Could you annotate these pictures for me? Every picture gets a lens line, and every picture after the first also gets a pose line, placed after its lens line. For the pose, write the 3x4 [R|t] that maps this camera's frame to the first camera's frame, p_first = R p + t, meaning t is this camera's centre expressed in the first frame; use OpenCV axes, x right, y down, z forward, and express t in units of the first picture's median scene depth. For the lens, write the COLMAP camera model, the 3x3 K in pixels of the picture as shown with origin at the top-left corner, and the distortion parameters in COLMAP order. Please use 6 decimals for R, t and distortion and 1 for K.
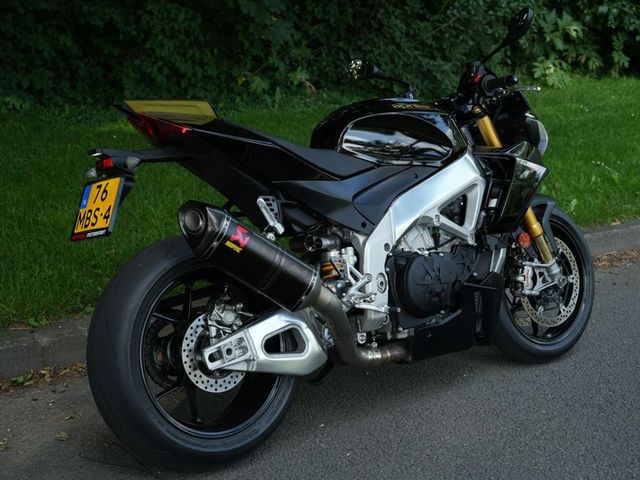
lens RADIAL K [[1016.0, 0, 320.0], [0, 1016.0, 240.0], [0, 0, 1]] dist [-0.087325, 1.023246]
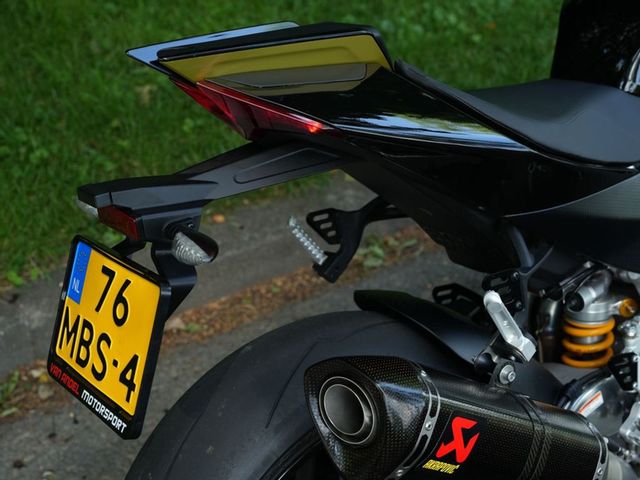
lens RADIAL K [[1016.0, 0, 320.0], [0, 1016.0, 240.0], [0, 0, 1]] dist [-0.087325, 1.023246]
pose [[0.998461, 0.047484, -0.028636, -0.115601], [-0.033998, 0.932200, 0.360343, -0.203426], [0.043805, -0.358815, 0.932380, 0.597555]]
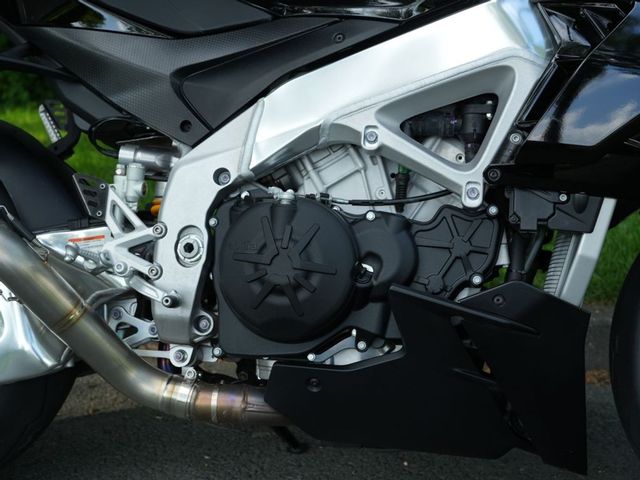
lens RADIAL K [[1016.0, 0, 320.0], [0, 1016.0, 240.0], [0, 0, 1]] dist [-0.087325, 1.023246]
pose [[0.644242, 0.107555, -0.757221, 0.498310], [-0.150736, 0.988499, 0.012160, 0.025999], [0.749821, 0.106307, 0.653045, 0.784364]]
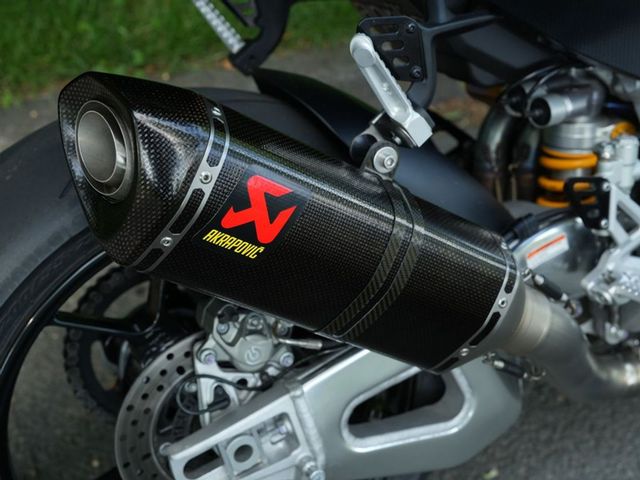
lens RADIAL K [[1016.0, 0, 320.0], [0, 1016.0, 240.0], [0, 0, 1]] dist [-0.087325, 1.023246]
pose [[0.974806, 0.137878, -0.175338, -0.008943], [-0.054714, 0.909862, 0.411288, -0.106708], [0.216241, -0.391333, 0.894482, 0.680860]]
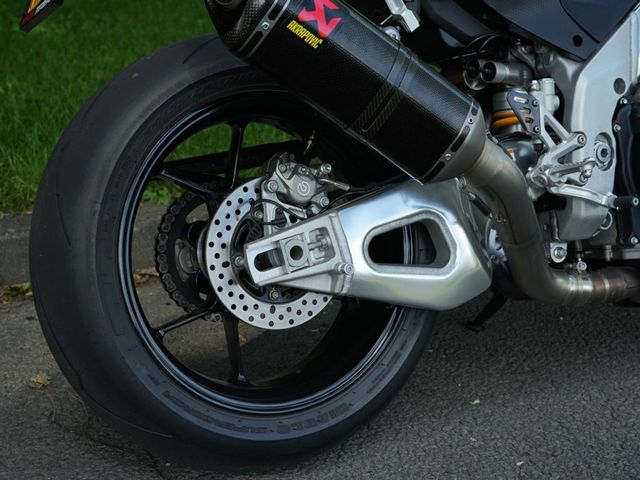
lens RADIAL K [[1016.0, 0, 320.0], [0, 1016.0, 240.0], [0, 0, 1]] dist [-0.087325, 1.023246]
pose [[0.981201, 0.063071, -0.182392, 0.015415], [-0.052497, 0.996680, 0.062235, 0.067941], [0.185711, -0.051490, 0.981254, 0.475179]]
